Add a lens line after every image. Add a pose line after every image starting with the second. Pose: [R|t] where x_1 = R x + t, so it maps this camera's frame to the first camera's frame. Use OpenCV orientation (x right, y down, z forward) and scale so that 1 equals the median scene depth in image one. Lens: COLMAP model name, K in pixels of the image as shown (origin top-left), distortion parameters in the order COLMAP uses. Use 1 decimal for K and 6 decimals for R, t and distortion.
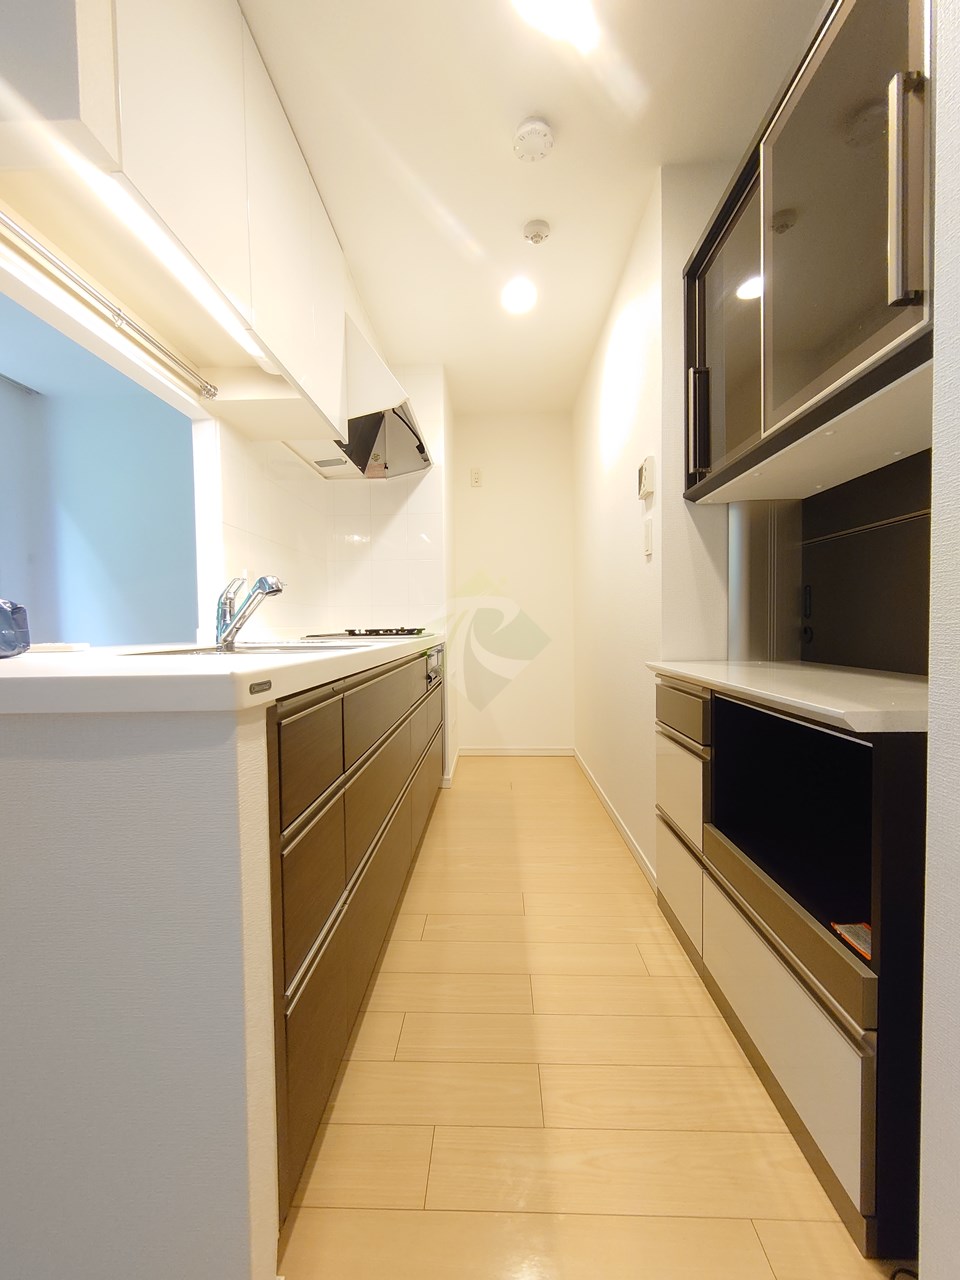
lens RADIAL K [[555.0, 0, 480.0], [0, 555.0, 640.0], [0, 0, 1]] dist [0.002251, -0.000169]
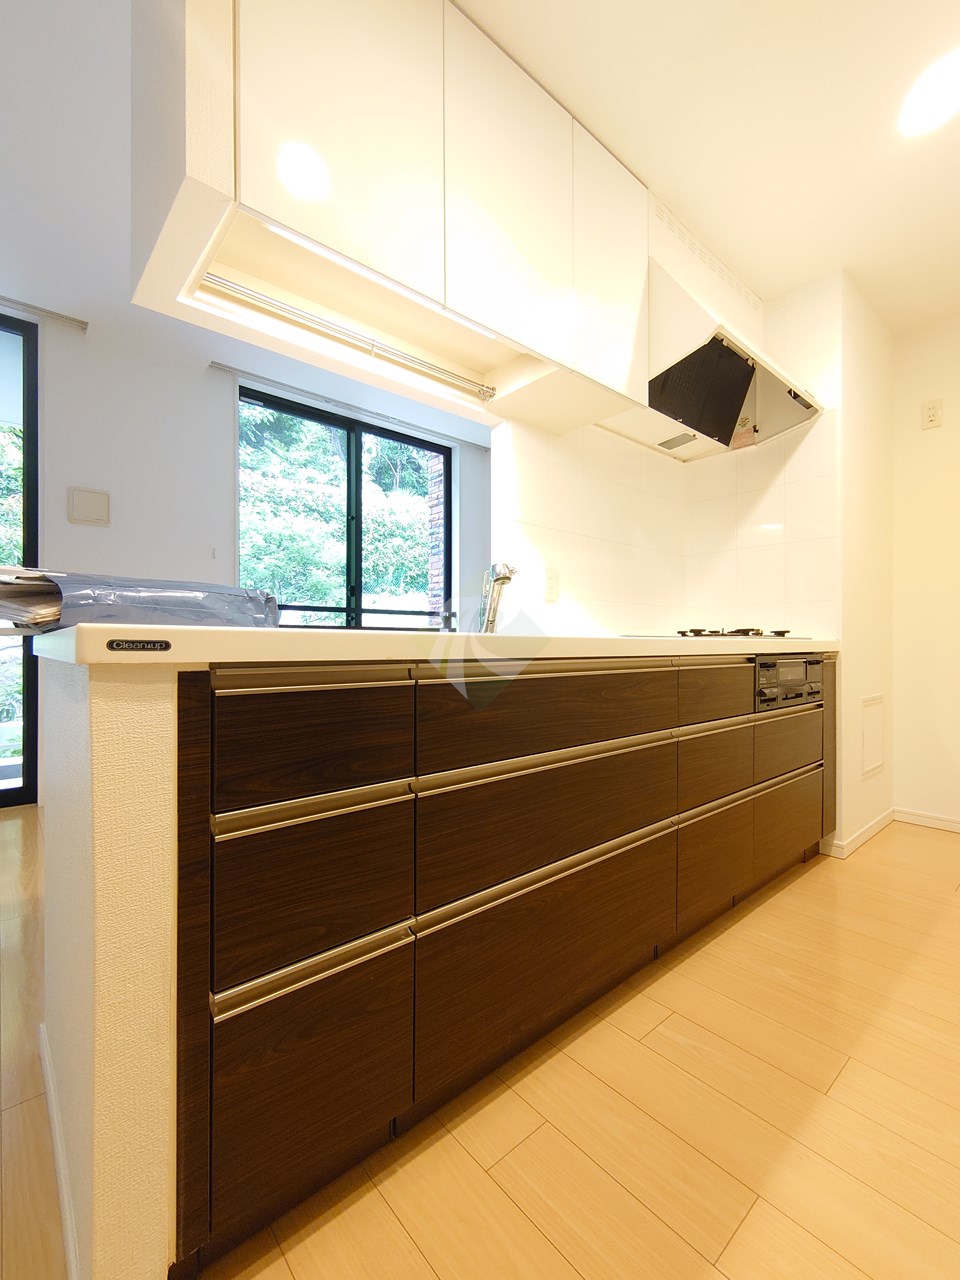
lens RADIAL K [[555.0, 0, 480.0], [0, 555.0, 640.0], [0, 0, 1]] dist [0.002251, -0.000169]
pose [[0.675159, 0.009348, -0.737613, 0.185934], [-0.032723, 0.999315, -0.017288, 0.019838], [0.736946, 0.035809, 0.675002, 0.213165]]
